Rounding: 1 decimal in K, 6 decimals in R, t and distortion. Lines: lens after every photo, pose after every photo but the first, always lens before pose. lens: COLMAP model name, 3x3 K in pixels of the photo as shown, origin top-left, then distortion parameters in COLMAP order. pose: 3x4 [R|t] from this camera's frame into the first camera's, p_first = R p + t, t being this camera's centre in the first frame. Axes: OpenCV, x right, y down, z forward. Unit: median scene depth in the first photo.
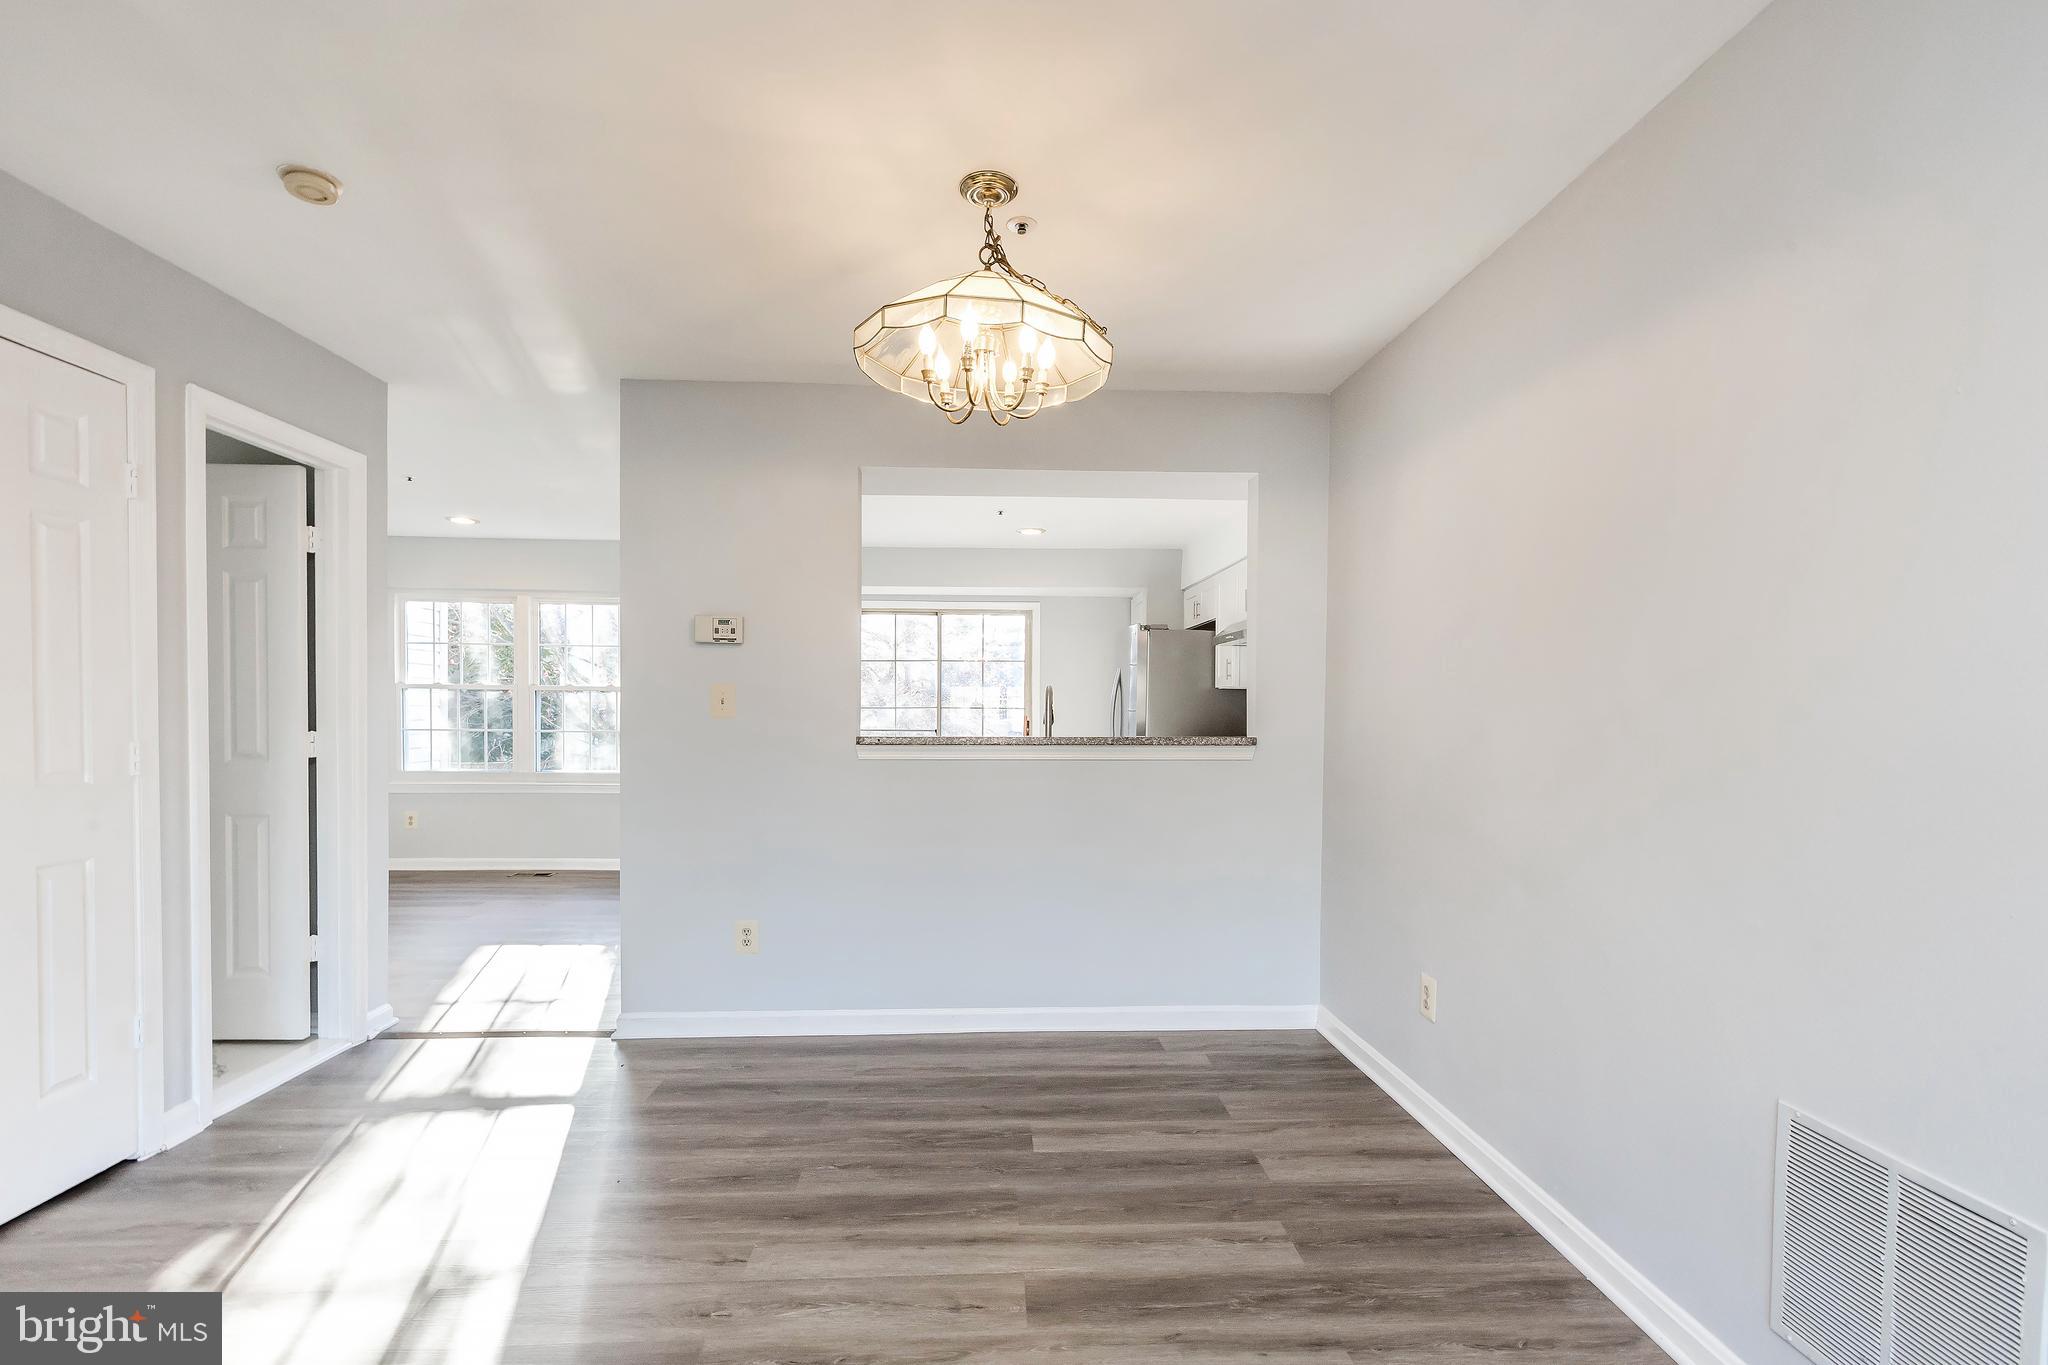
lens RADIAL K [[918.9, 0, 1065.8], [0, 918.9, 713.0], [0, 0, 1]] dist [0.002378, -0.000165]
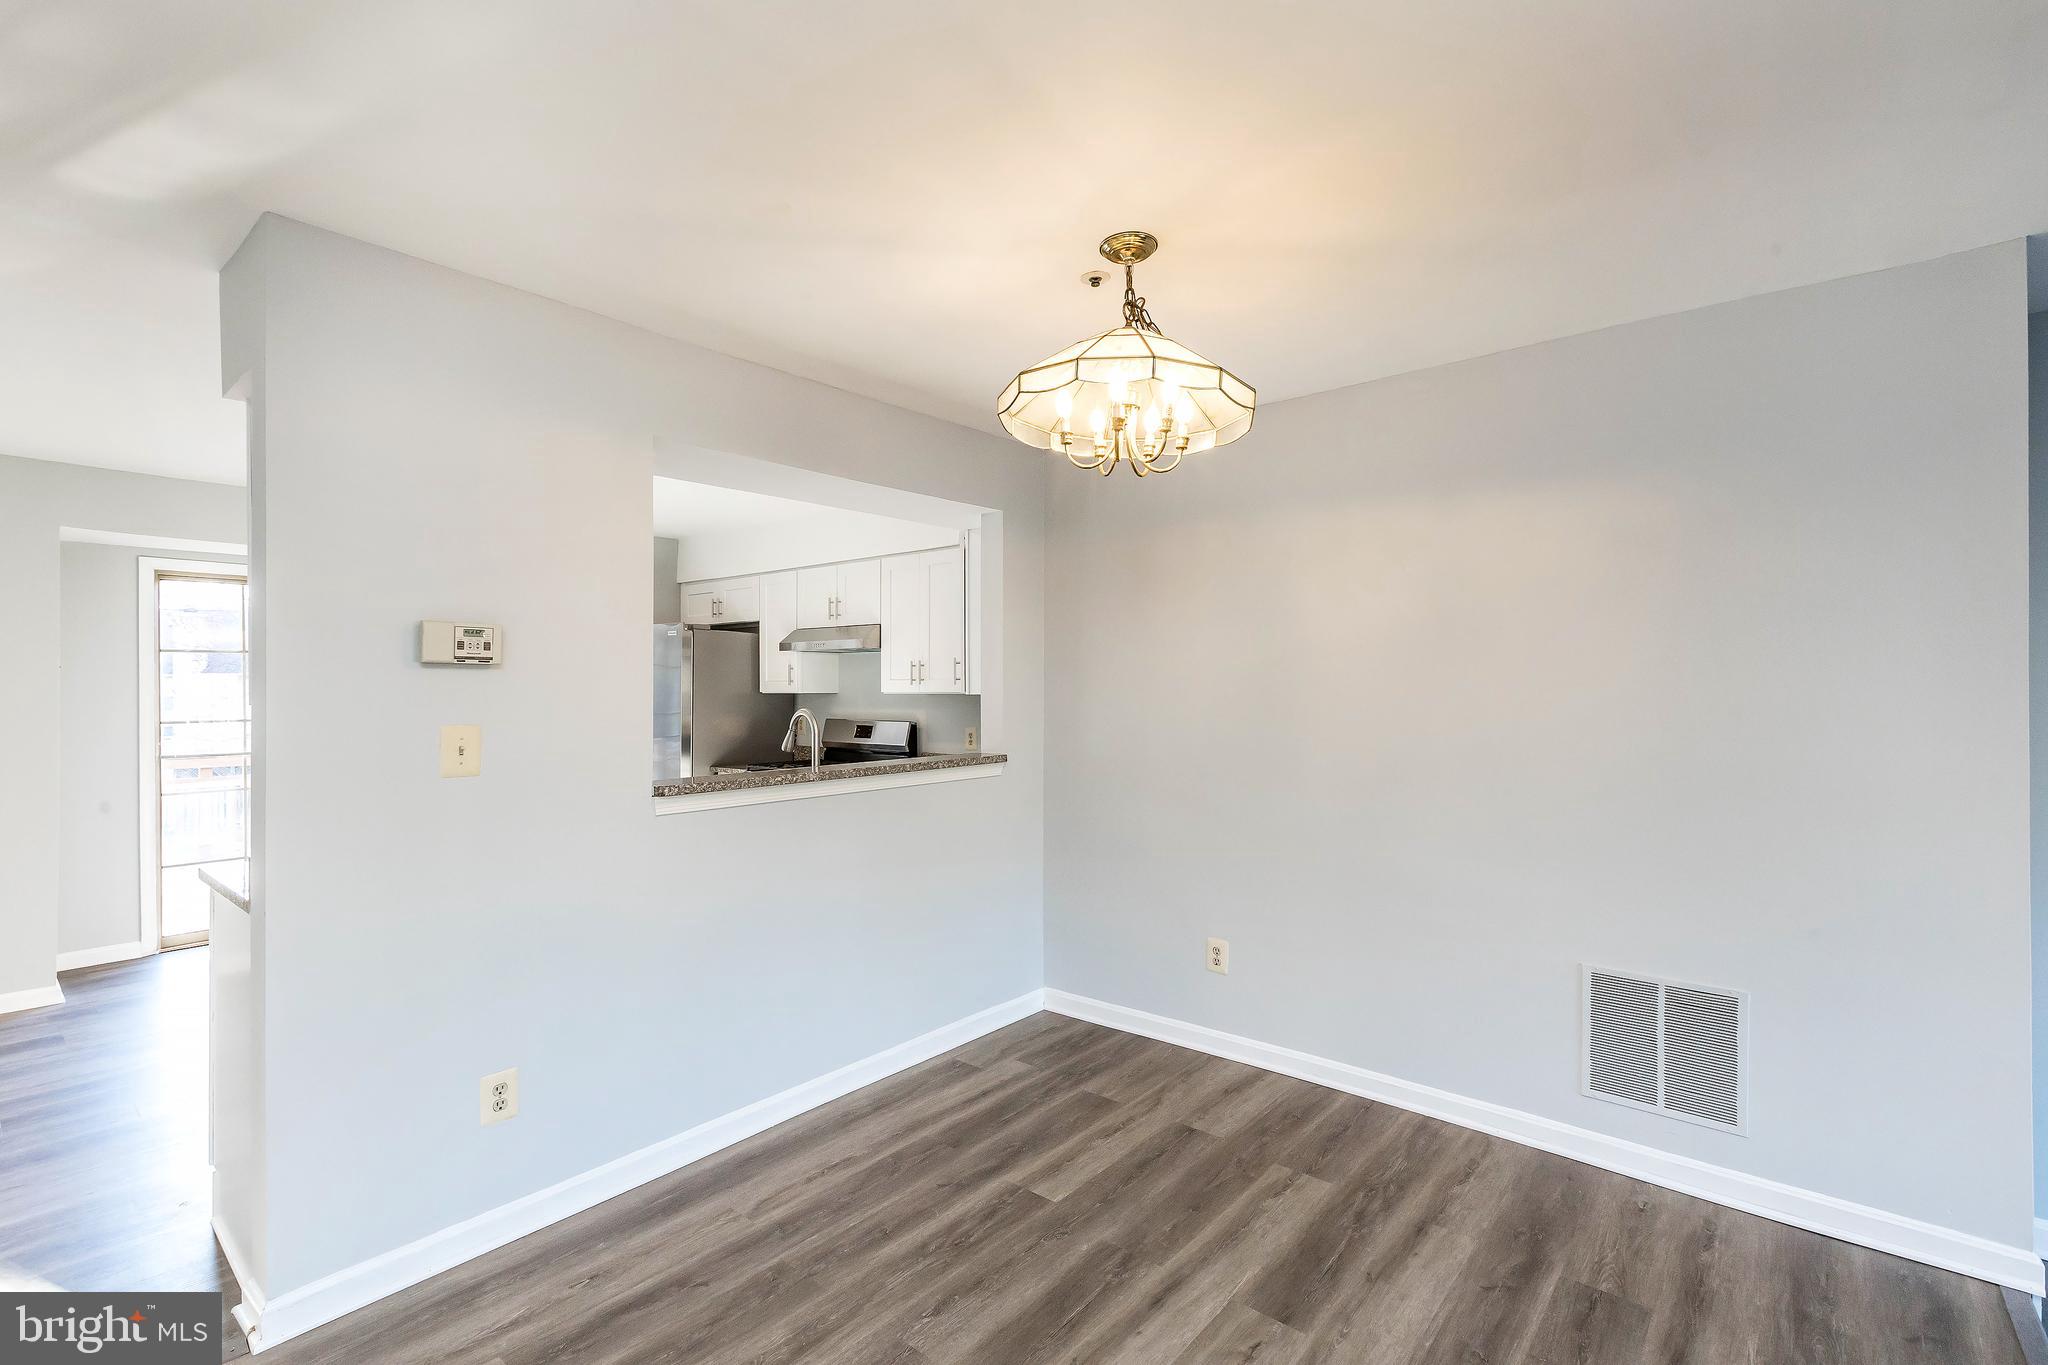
lens RADIAL K [[918.9, 0, 979.1], [0, 918.9, 692.0], [0, 0, 1]] dist [0.002378, -0.000165]
pose [[0.700881, -0.021584, 0.712952, -0.734856], [0.012997, 0.999763, 0.017490, -0.078868], [-0.713160, -0.002993, 0.700995, 0.354222]]
